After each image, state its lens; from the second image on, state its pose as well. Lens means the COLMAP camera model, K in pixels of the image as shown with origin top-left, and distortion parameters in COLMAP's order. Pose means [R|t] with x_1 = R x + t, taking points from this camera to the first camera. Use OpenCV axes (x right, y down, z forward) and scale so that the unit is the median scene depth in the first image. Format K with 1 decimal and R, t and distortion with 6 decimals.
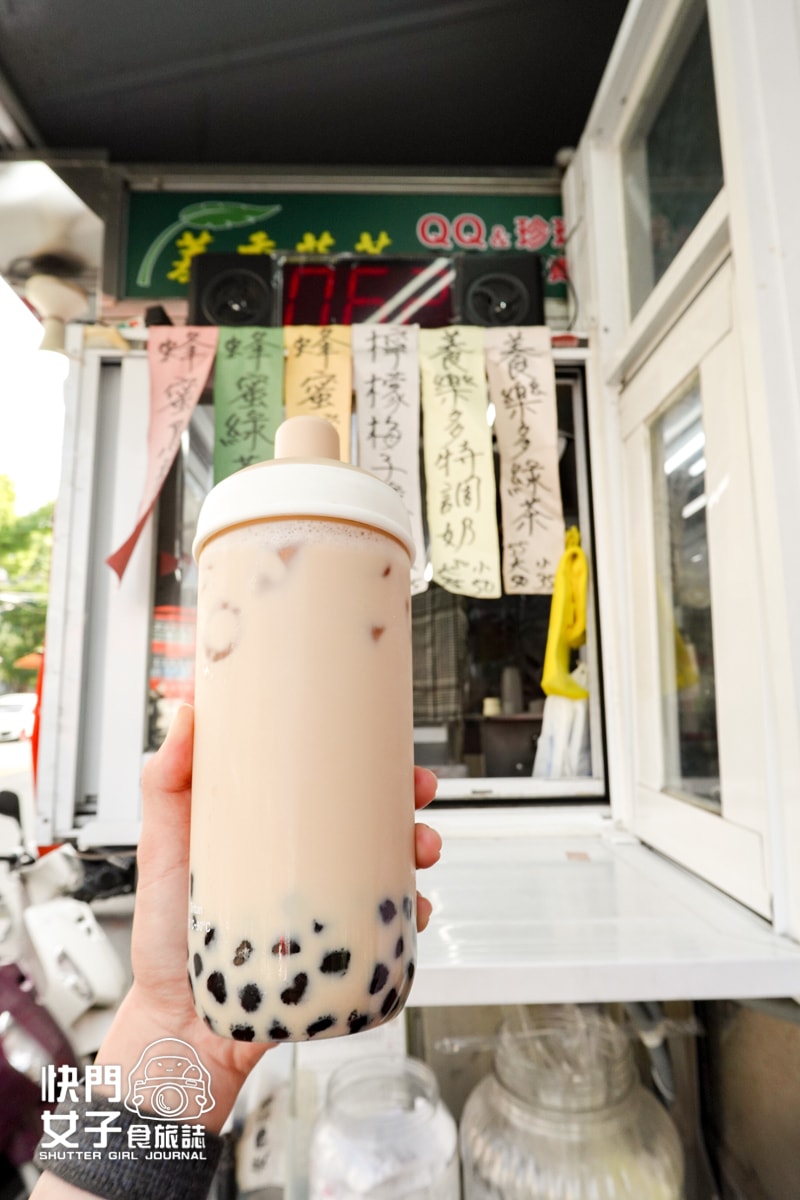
lens RADIAL K [[688.3, 0, 399.5], [0, 688.3, 627.1], [0, 0, 1]] dist [-0.002061, -0.000851]
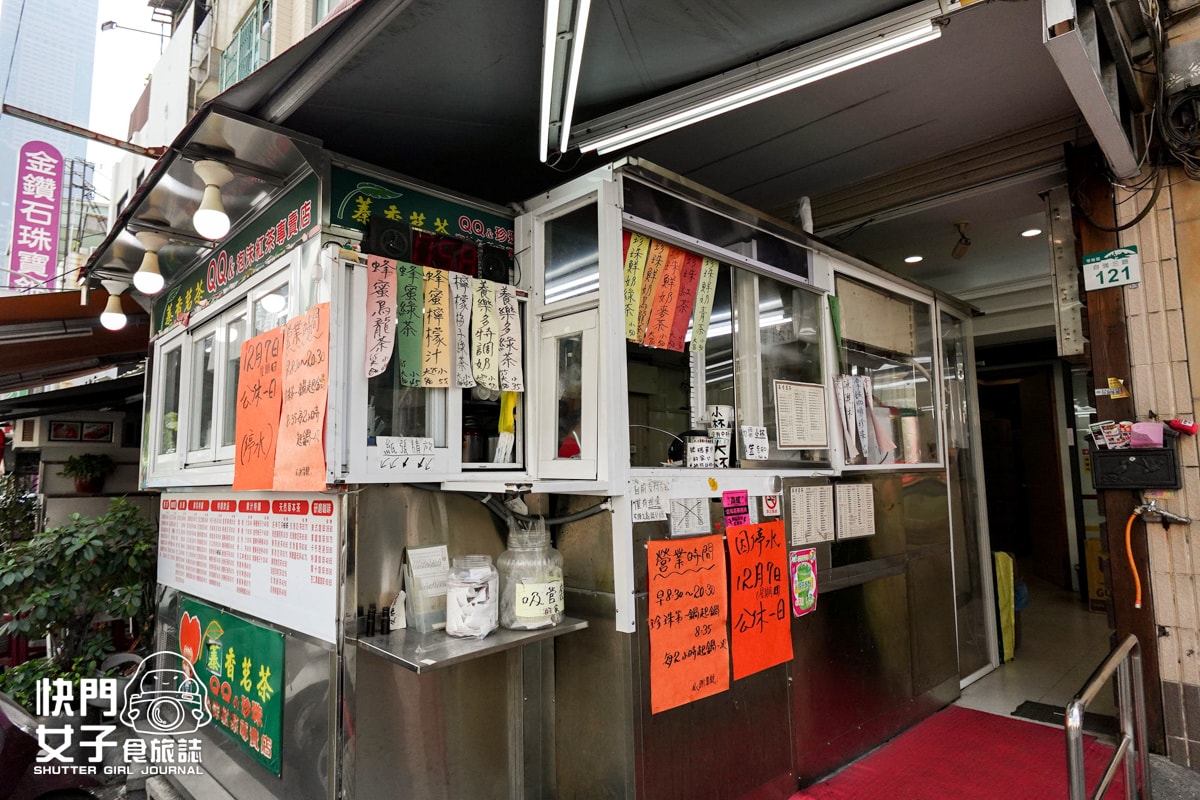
lens RADIAL K [[696.7, 0, 600.3], [0, 696.7, 402.0], [0, 0, 1]] dist [-0.000181, -0.000180]
pose [[0.740695, 0.073984, 0.667756, -1.258524], [-0.079803, 0.996570, -0.021895, 0.023428], [-0.667085, -0.037071, 0.744058, -1.160451]]
